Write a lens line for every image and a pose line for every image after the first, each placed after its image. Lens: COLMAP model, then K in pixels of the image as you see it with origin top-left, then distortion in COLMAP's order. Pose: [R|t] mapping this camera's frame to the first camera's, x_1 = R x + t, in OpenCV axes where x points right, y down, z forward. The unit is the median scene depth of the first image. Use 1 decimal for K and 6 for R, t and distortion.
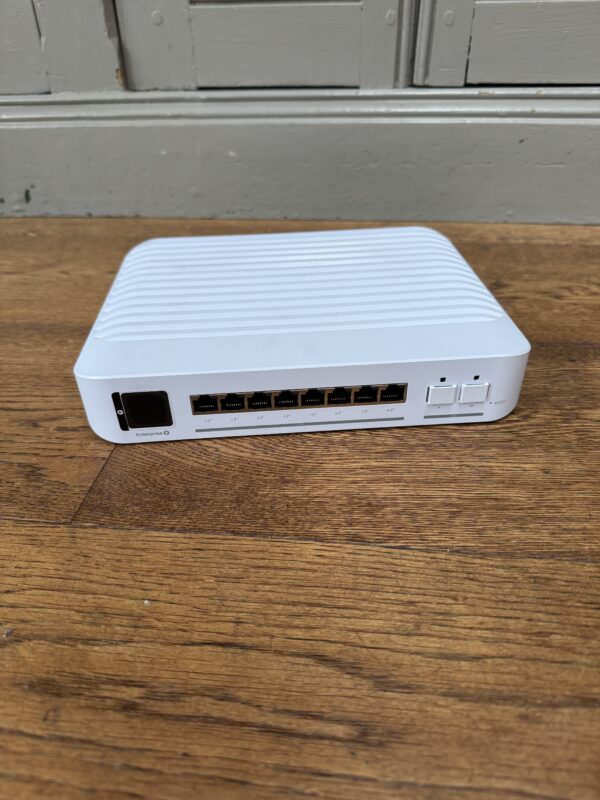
lens RADIAL K [[549.3, 0, 300.0], [0, 549.3, 400.0], [0, 0, 1]] dist [0.135788, -0.267454]
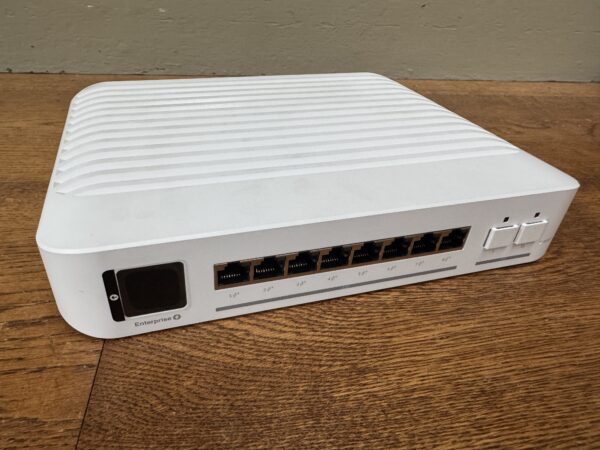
lens RADIAL K [[456.2, 0, 300.0], [0, 456.2, 225.0], [0, 0, 1]] dist [-0.003889, 0.014206]
pose [[0.975797, -0.067049, 0.208144, -0.195737], [0.072430, 0.997205, -0.018327, -0.037563], [-0.206333, 0.032959, 0.977927, 0.369387]]
